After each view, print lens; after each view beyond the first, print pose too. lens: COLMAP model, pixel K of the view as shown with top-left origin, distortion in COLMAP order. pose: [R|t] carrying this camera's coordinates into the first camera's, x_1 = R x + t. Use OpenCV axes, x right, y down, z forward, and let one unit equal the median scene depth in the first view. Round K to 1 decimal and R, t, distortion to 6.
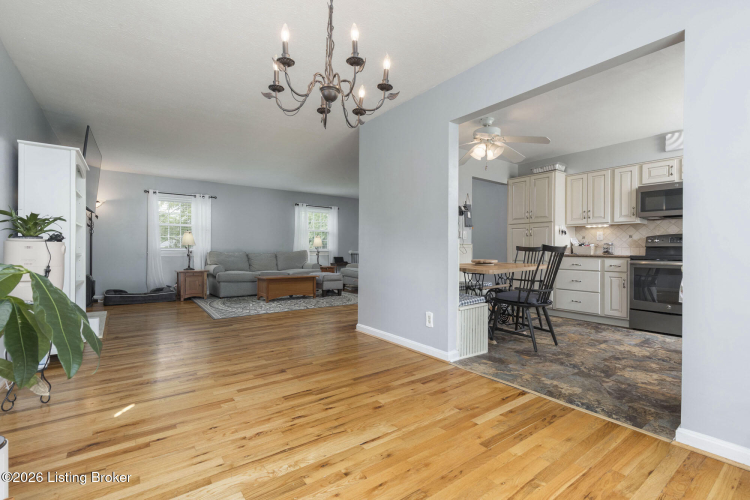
lens RADIAL K [[339.7, 0, 372.1], [0, 339.7, 251.4], [0, 0, 1]] dist [0.002641, 0.000319]
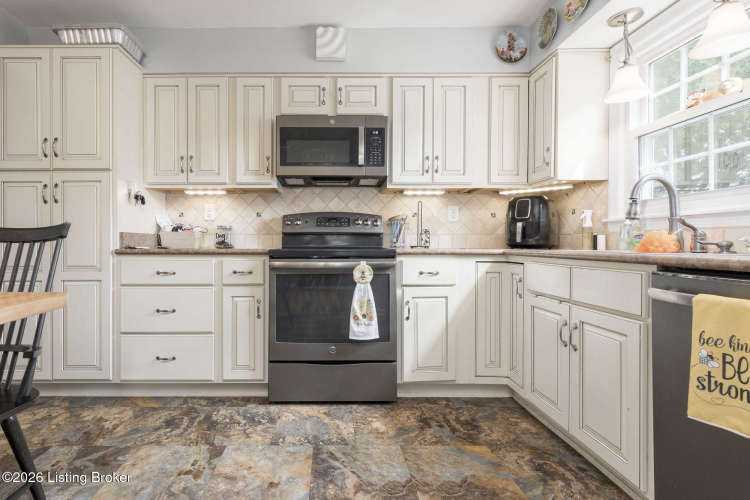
lens RADIAL K [[350.3, 0, 328.2], [0, 350.3, 245.3], [0, 0, 1]] dist [0.001106, -0.000115]
pose [[0.592777, -0.011267, 0.805288, 0.380192], [0.006265, 0.999936, 0.009379, 0.001271], [-0.805342, -0.000515, 0.592810, 0.592135]]
